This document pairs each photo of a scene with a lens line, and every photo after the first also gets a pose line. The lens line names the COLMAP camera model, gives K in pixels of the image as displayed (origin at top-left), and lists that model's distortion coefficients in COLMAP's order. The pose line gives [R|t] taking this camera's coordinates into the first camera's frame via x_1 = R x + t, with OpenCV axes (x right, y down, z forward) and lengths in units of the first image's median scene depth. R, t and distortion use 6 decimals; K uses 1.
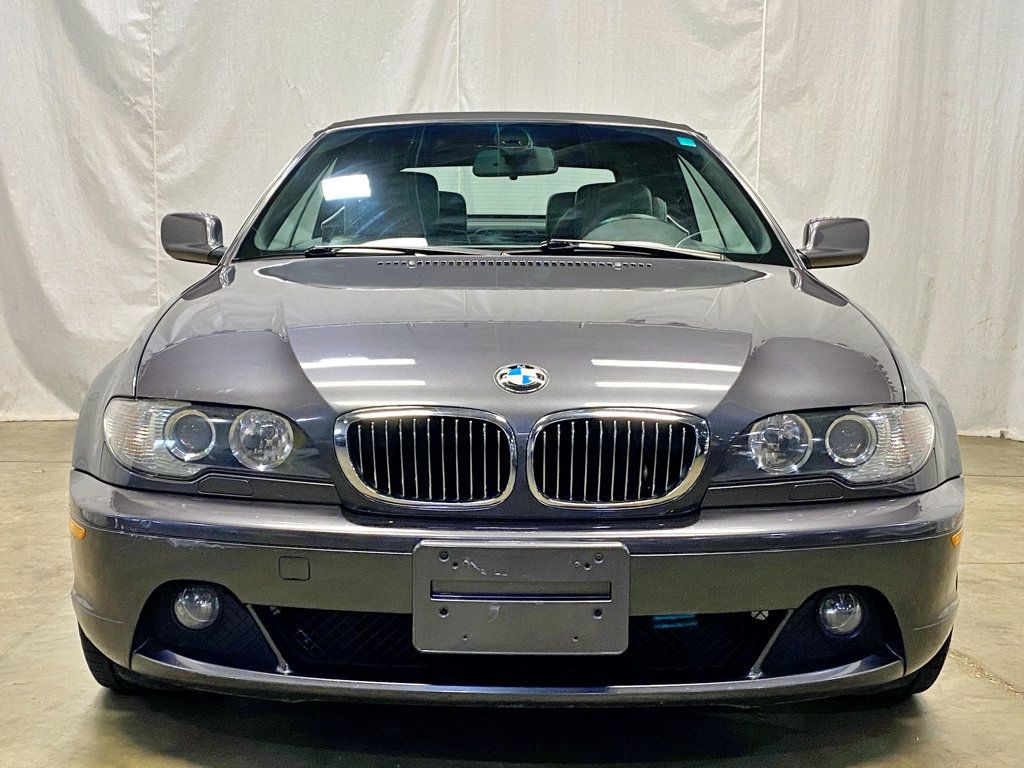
lens RADIAL K [[1385.2, 0, 512.0], [0, 1385.2, 384.0], [0, 0, 1]] dist [0.191101, -0.618478]
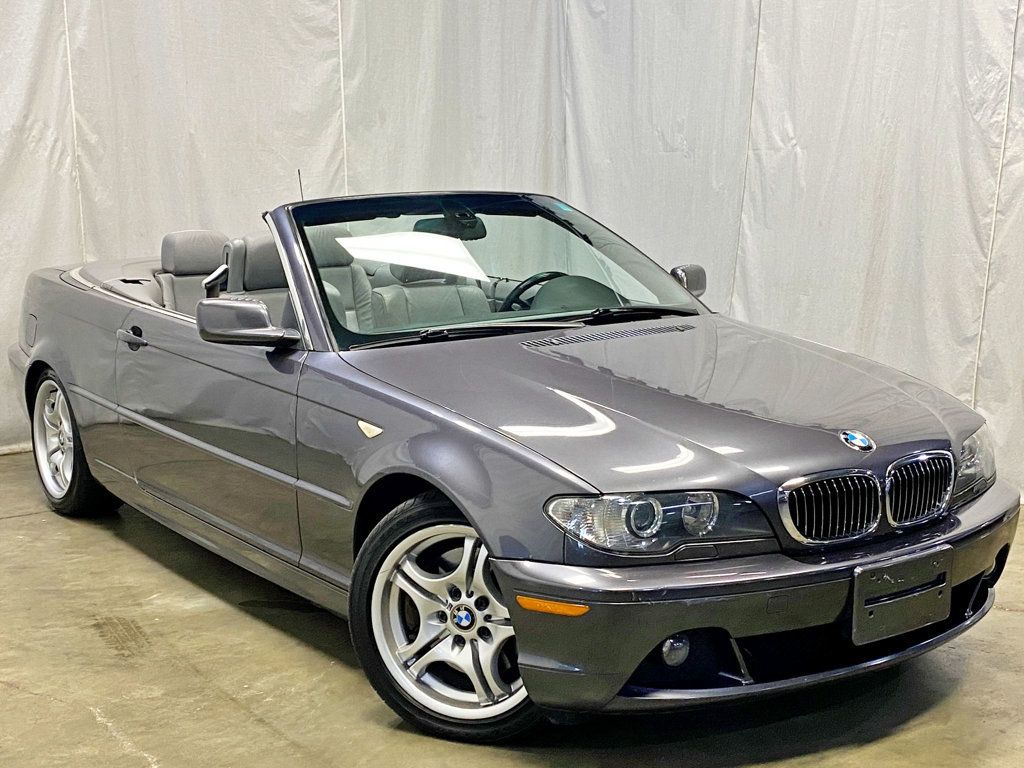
lens RADIAL K [[1321.2, 0, 526.5], [0, 1321.2, 381.6], [0, 0, 1]] dist [0.153941, -0.101215]
pose [[0.814259, -0.113427, 0.569312, -0.631188], [0.083805, 0.993420, 0.078062, -0.119986], [-0.574420, -0.015851, 0.818407, 0.055394]]
